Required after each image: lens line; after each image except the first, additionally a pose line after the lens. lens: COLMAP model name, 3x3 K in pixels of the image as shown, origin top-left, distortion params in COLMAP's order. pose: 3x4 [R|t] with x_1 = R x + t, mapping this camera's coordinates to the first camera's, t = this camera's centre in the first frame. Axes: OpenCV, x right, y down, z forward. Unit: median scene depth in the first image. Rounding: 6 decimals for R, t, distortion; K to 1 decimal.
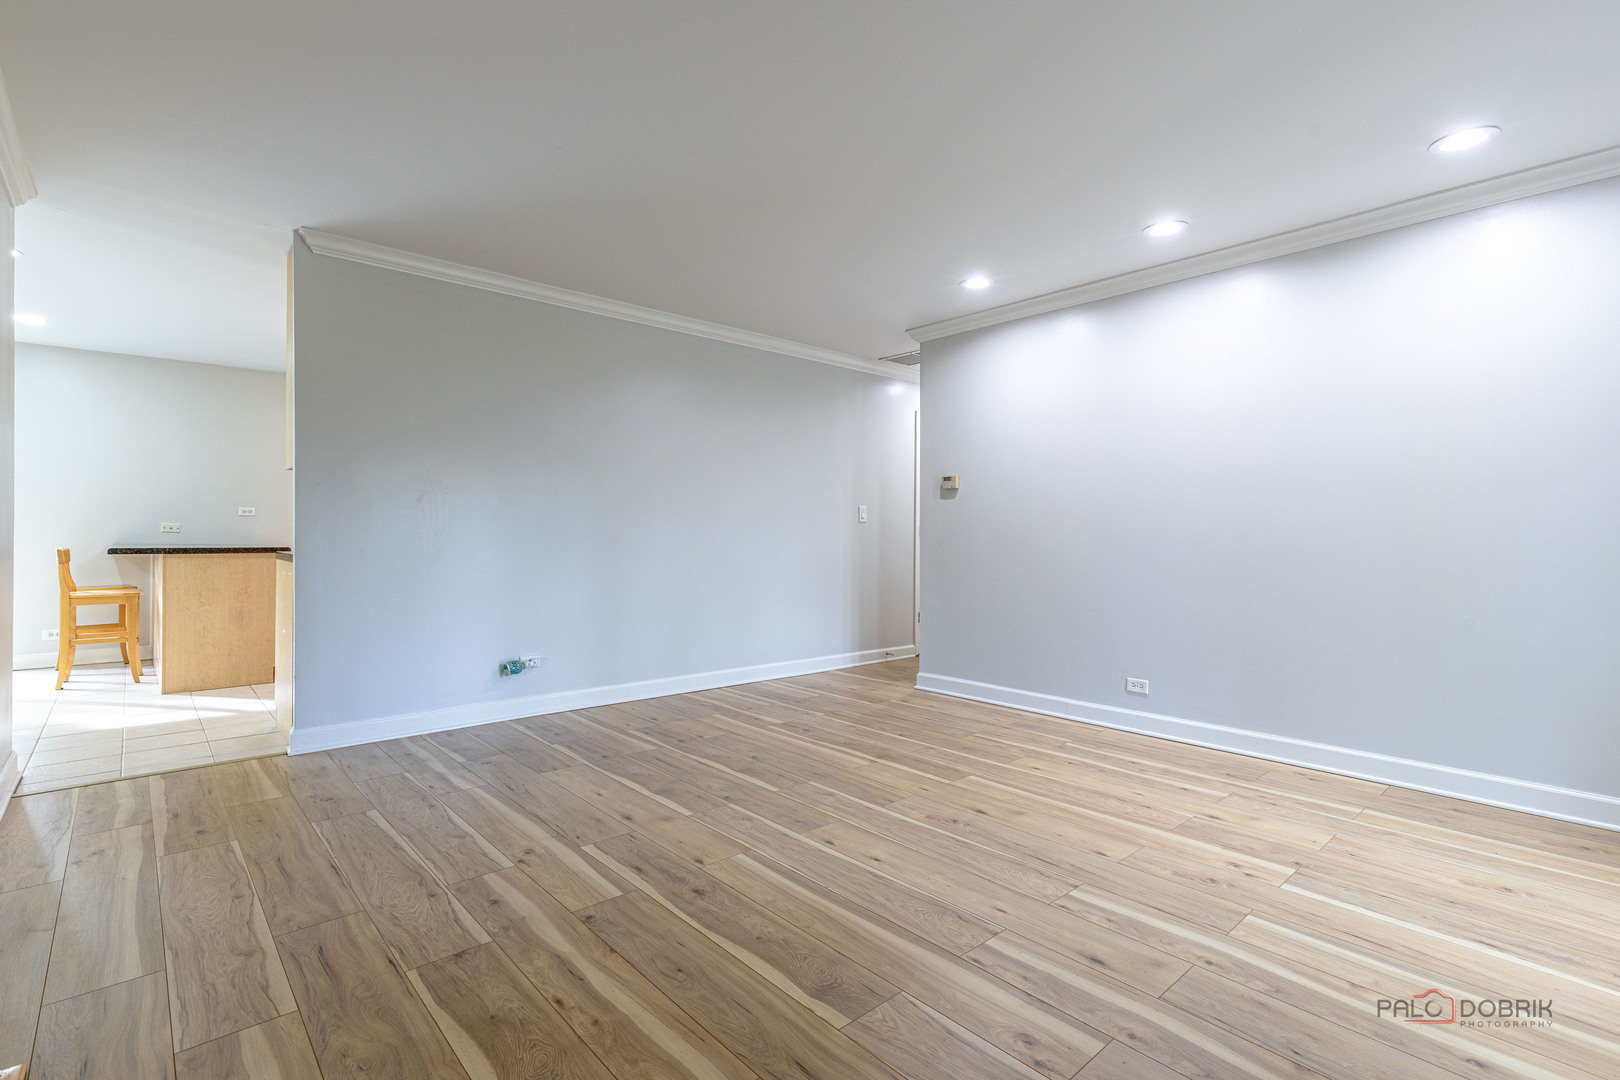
lens RADIAL K [[728.1, 0, 804.0], [0, 728.1, 539.1], [0, 0, 1]] dist [0.003776, -0.001081]
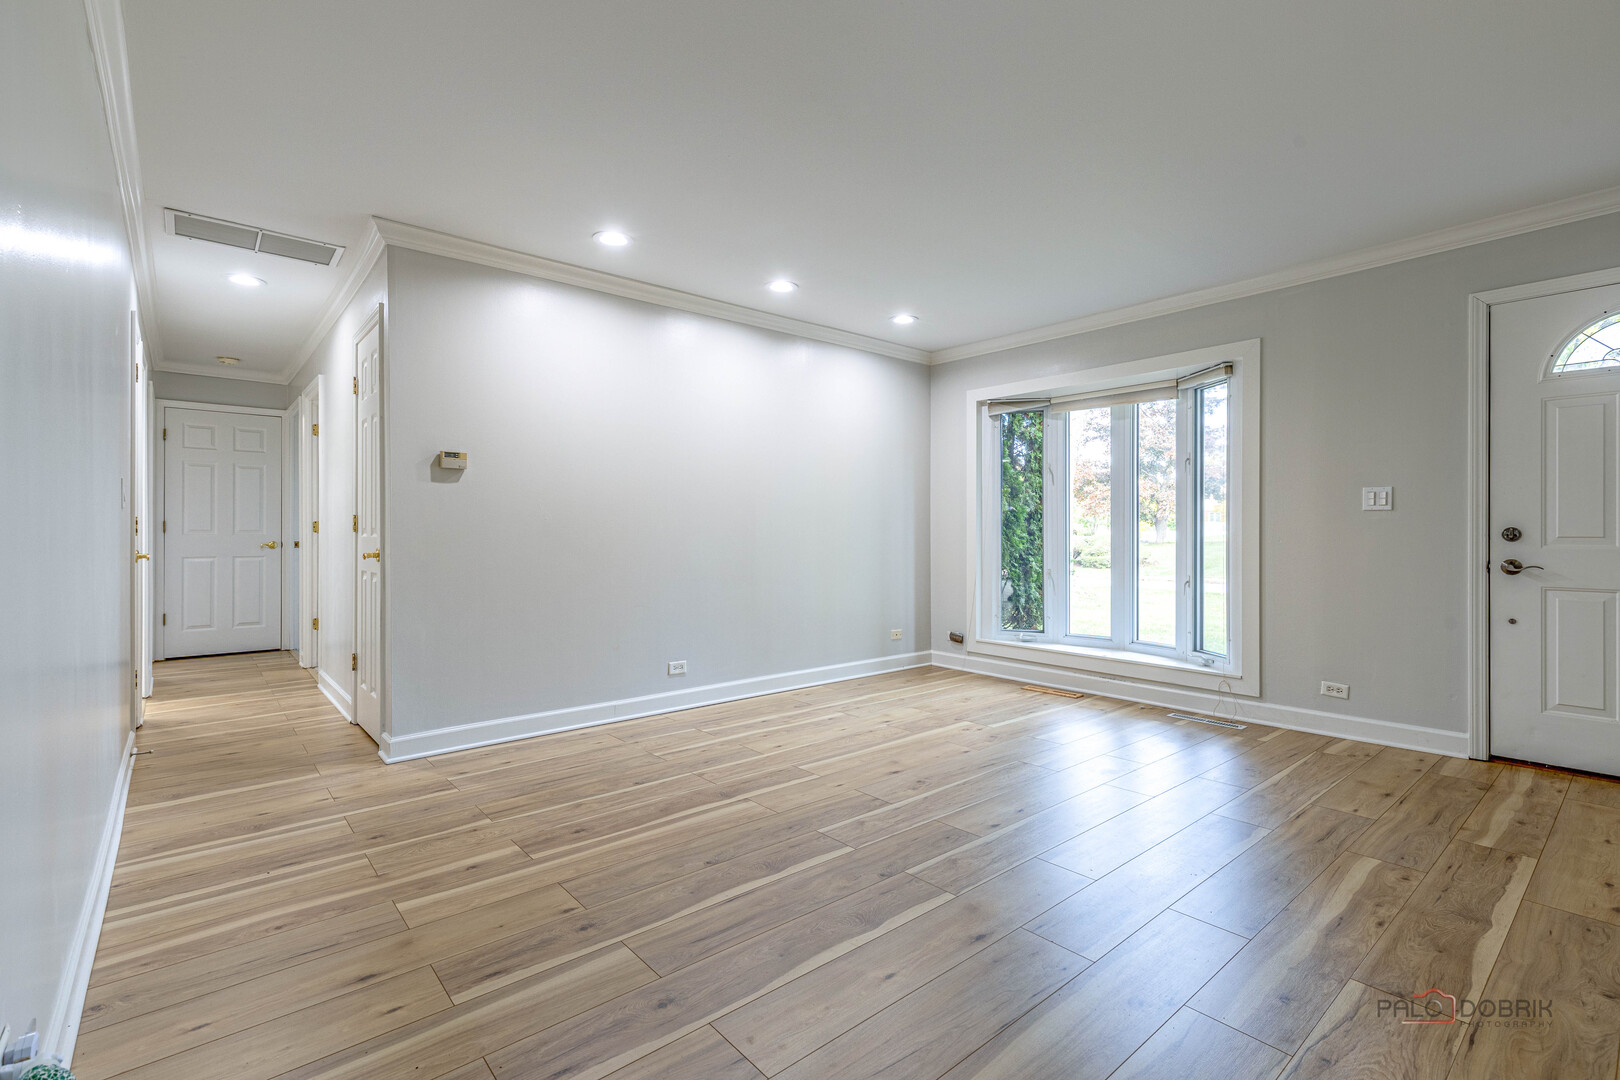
lens RADIAL K [[728.1, 0, 804.0], [0, 728.1, 539.1], [0, 0, 1]] dist [0.003776, -0.001081]
pose [[0.050343, -0.015941, 0.998605, -0.851613], [0.009761, 0.999833, 0.015469, -0.010575], [-0.998684, 0.008969, 0.050491, 1.021266]]
